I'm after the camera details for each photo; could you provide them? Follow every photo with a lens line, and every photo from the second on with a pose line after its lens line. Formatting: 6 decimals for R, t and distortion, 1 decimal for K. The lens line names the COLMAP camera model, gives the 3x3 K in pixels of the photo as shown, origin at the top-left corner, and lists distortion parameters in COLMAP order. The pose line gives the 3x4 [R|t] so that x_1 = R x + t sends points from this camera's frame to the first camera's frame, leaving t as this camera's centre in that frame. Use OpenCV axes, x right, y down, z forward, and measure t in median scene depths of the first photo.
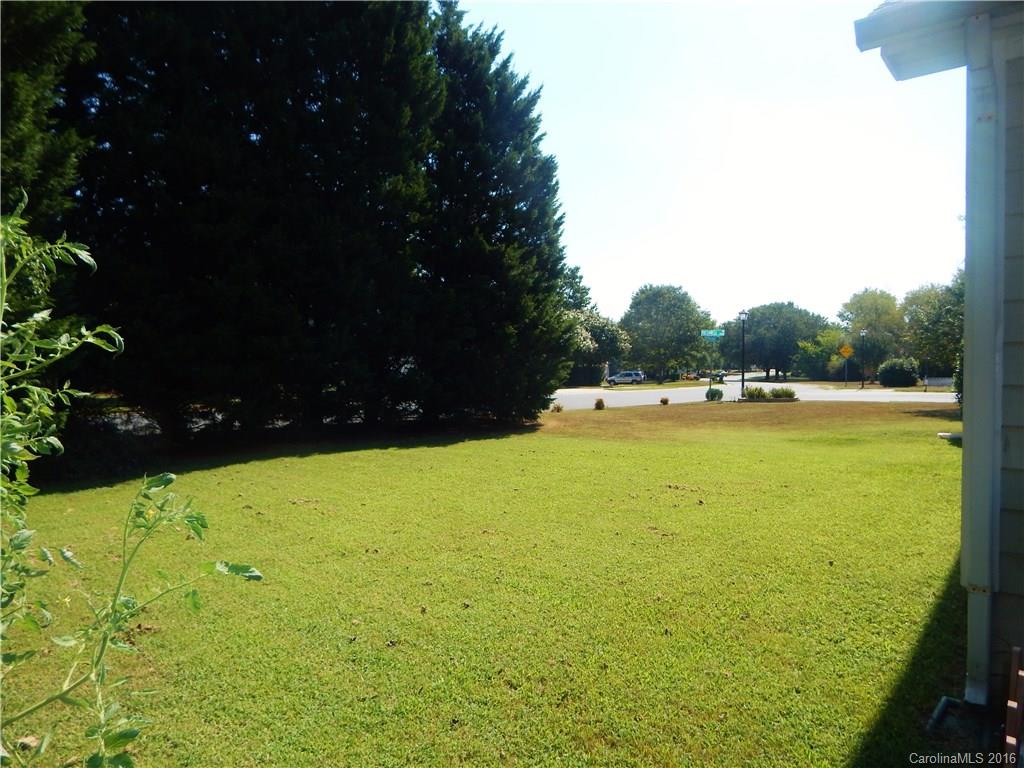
lens RADIAL K [[681.3, 0, 511.2], [0, 681.3, 384.0], [0, 0, 1]] dist [0.006170, -0.007672]
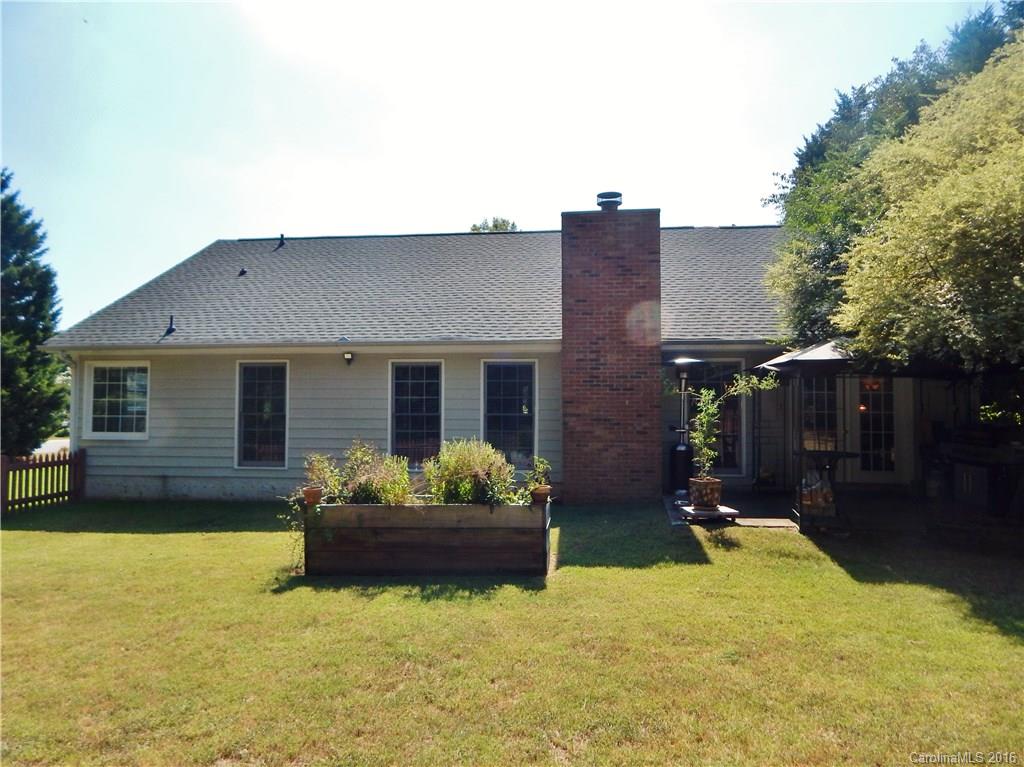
lens RADIAL K [[681.3, 0, 513.8], [0, 681.3, 384.2], [0, 0, 1]] dist [0.006170, -0.007672]
pose [[0.854502, 0.027433, 0.518723, 0.153092], [-0.001240, 0.998709, -0.050776, -0.022959], [-0.519447, 0.042745, 0.853433, -0.691812]]
